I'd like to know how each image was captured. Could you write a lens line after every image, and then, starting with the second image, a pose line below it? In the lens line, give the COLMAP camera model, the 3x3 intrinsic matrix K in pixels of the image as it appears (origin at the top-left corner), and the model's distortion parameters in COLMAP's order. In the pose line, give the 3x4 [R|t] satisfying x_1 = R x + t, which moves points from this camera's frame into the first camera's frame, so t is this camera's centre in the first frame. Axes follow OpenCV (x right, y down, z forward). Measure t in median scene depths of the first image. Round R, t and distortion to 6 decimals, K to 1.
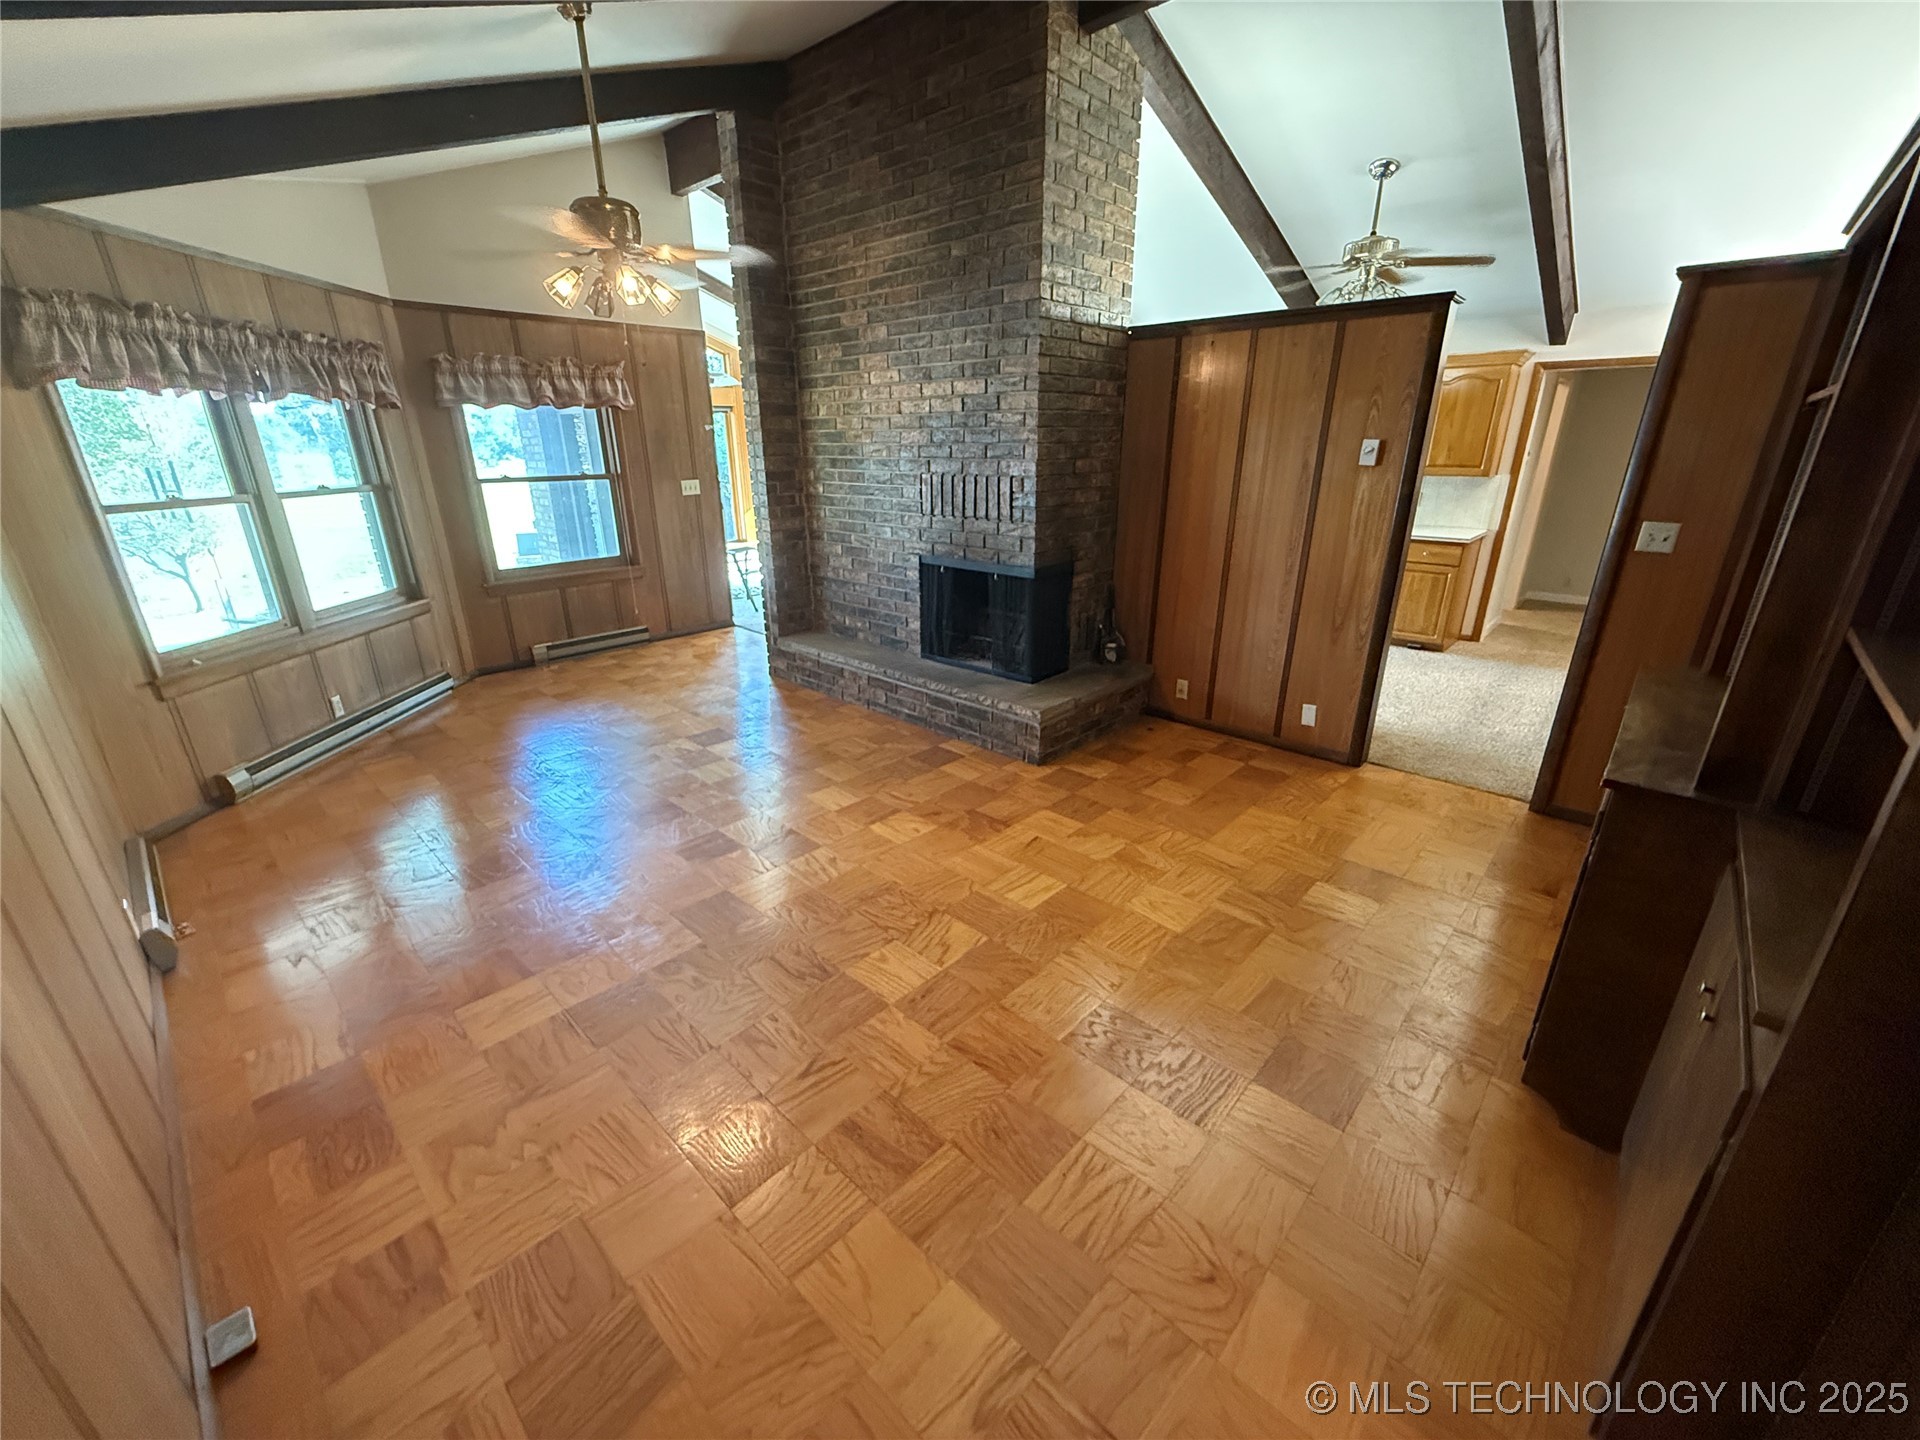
lens RADIAL K [[766.7, 0, 951.7], [0, 766.7, 719.7], [0, 0, 1]] dist [-0.000370, 0.000098]
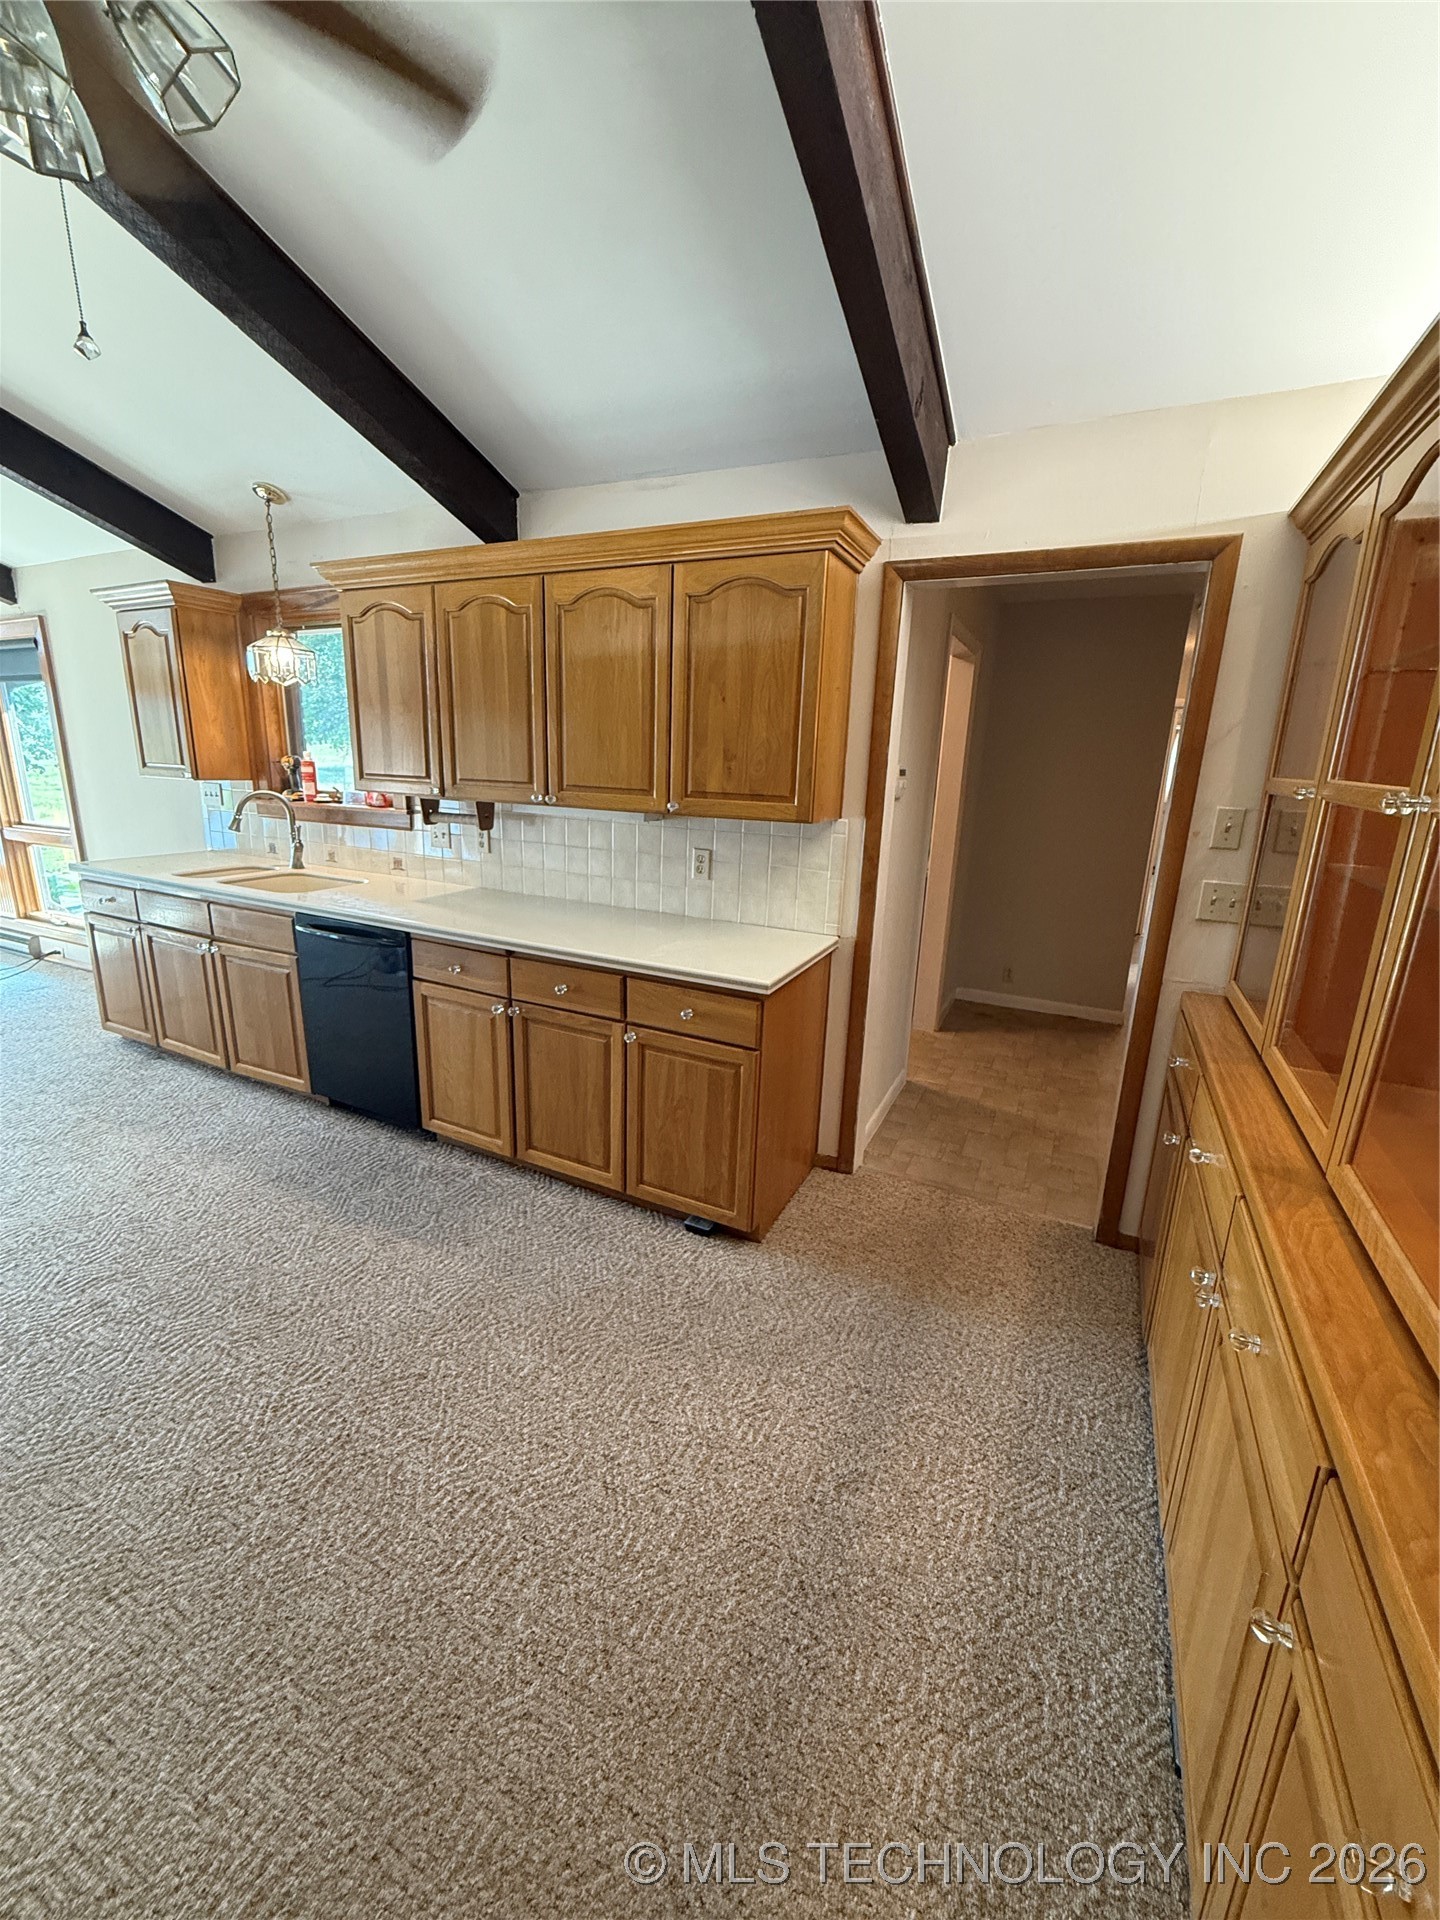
lens RADIAL K [[766.7, 0, 720.0], [0, 766.7, 951.6], [0, 0, 1]] dist [-0.000370, 0.000098]
pose [[0.953350, -0.038935, 0.299344, 0.516627], [0.067392, 0.994071, -0.085333, -0.212366], [-0.294247, 0.101525, 0.950322, 0.617489]]
